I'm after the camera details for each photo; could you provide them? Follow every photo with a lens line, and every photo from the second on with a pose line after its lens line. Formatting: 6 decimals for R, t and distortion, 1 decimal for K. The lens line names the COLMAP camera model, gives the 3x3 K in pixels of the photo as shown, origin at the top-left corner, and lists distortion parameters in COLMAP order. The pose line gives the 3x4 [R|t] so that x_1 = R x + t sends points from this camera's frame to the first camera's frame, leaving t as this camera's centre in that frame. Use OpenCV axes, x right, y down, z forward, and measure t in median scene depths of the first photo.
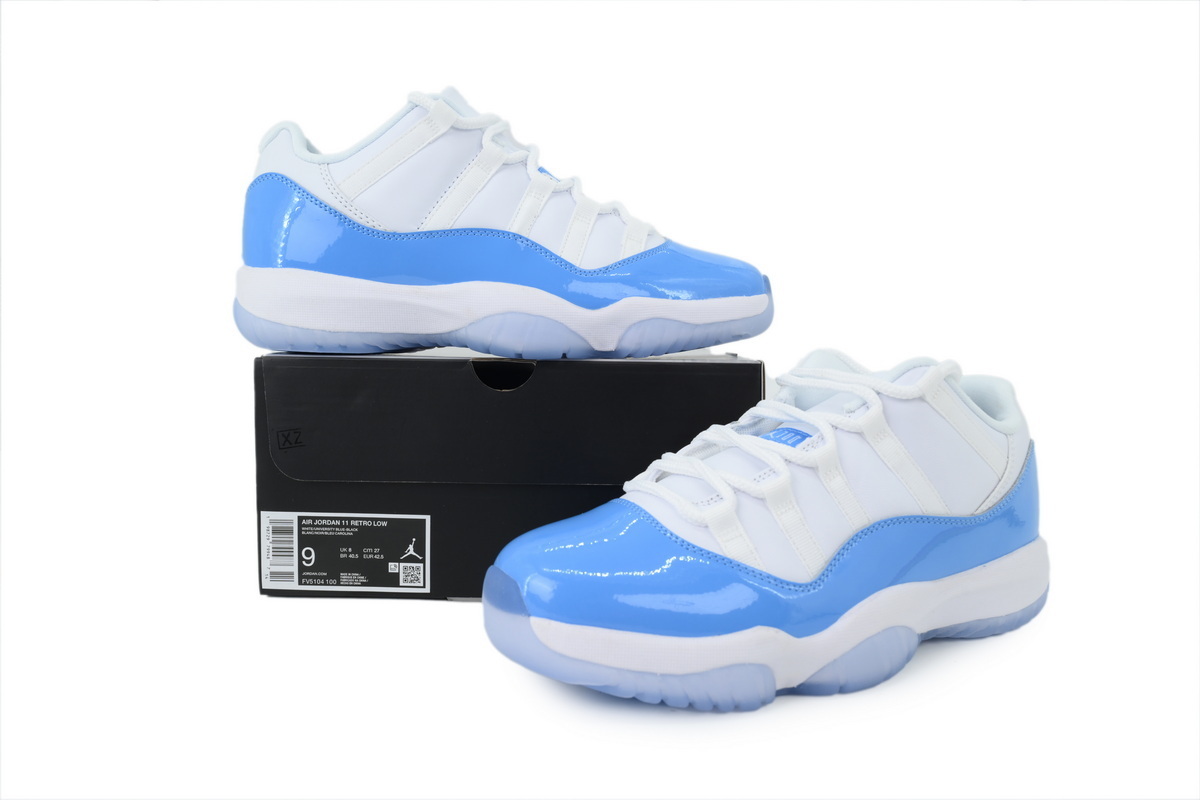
lens RADIAL K [[831.1, 0, 600.0], [0, 831.1, 400.0], [0, 0, 1]] dist [0.000515, -0.000325]
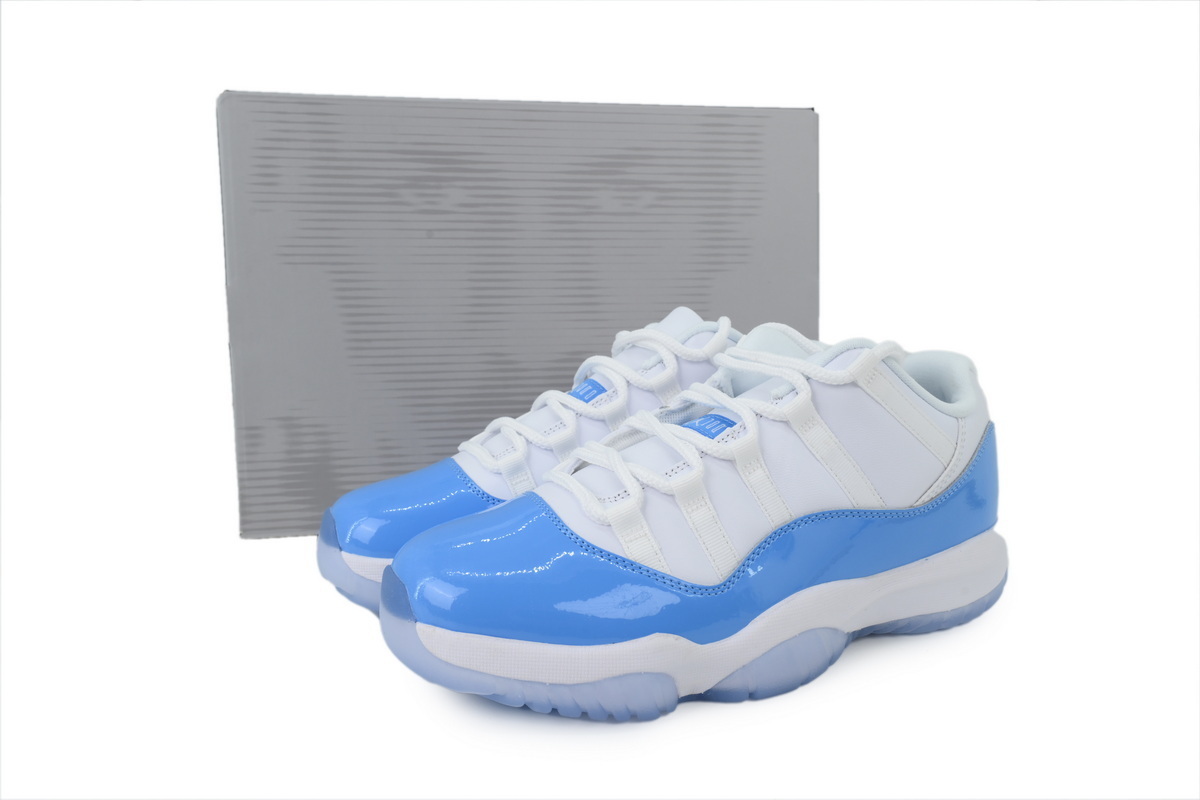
lens RADIAL K [[831.1, 0, 600.0], [0, 831.1, 400.0], [0, 0, 1]] dist [0.000515, -0.000325]
pose [[0.998722, -0.007318, -0.050013, 0.156676], [0.010394, 0.998052, 0.061510, -0.045709], [0.049466, -0.061951, 0.996853, 0.063064]]
